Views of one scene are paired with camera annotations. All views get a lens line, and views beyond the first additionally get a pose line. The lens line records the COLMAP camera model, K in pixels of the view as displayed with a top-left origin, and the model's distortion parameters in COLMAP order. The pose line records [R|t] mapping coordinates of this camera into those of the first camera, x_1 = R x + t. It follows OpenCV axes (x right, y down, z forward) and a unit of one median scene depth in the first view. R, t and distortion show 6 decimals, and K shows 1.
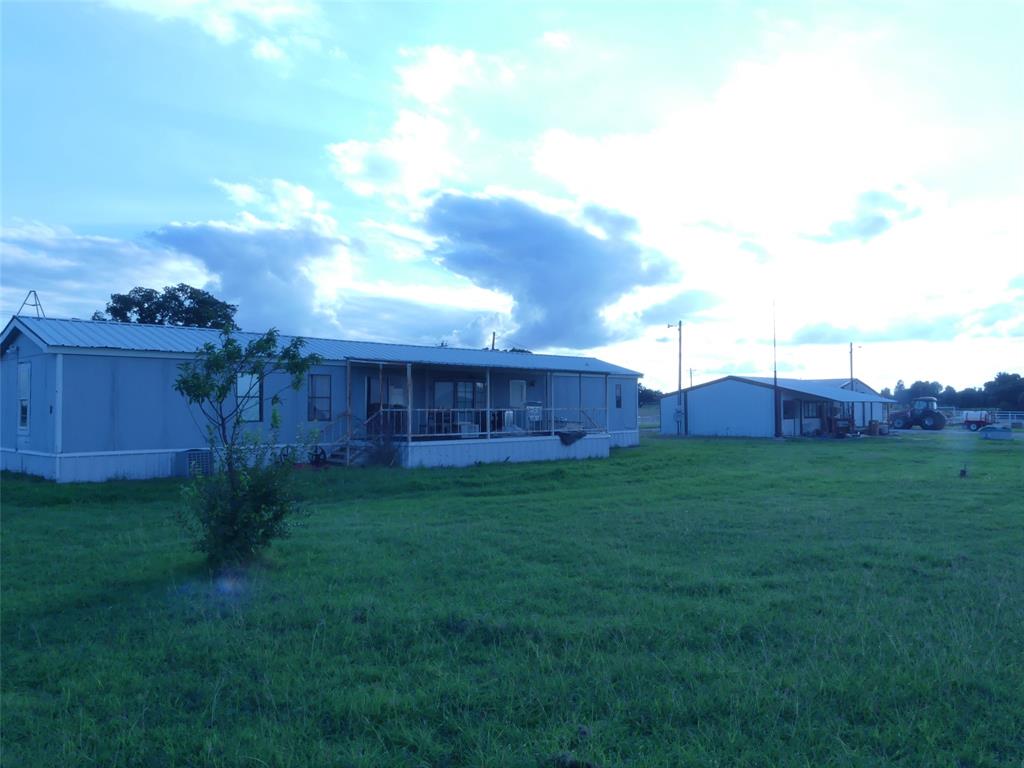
lens RADIAL K [[766.3, 0, 538.6], [0, 766.3, 383.8], [0, 0, 1]] dist [-0.009578, -0.007570]
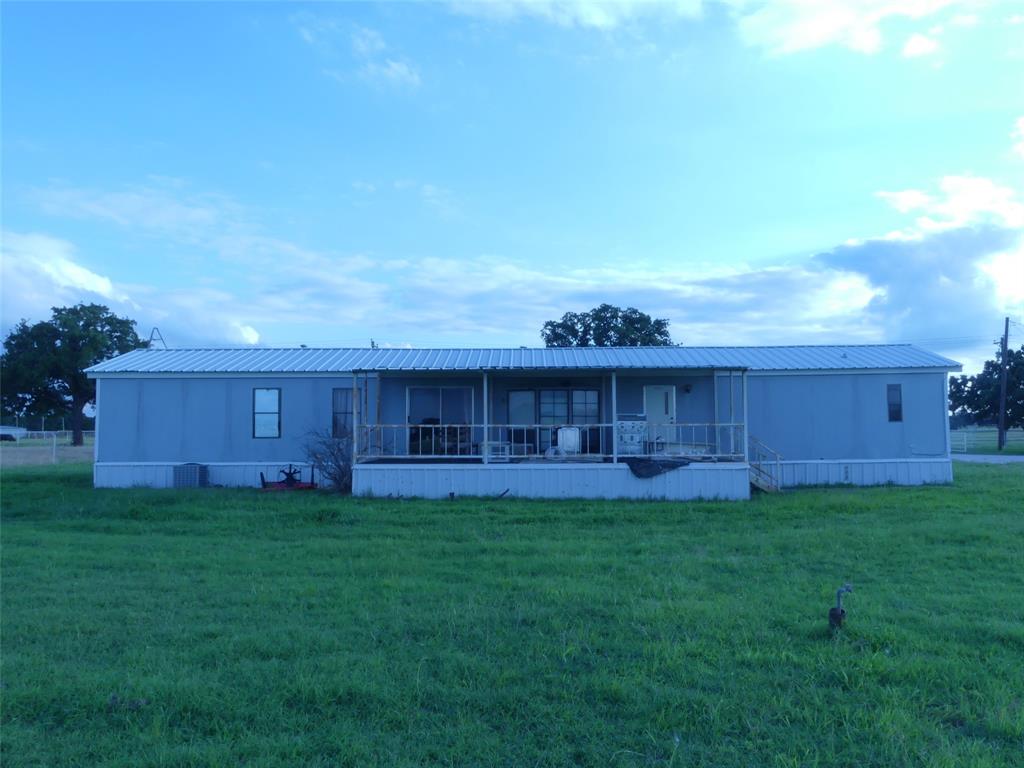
lens RADIAL K [[766.3, 0, 538.6], [0, 766.3, 383.8], [0, 0, 1]] dist [-0.009578, -0.007570]
pose [[0.655950, -0.042256, -0.753621, 0.403393], [0.026627, 0.999106, -0.032844, 0.013694], [0.754335, 0.001478, 0.656488, 0.398000]]
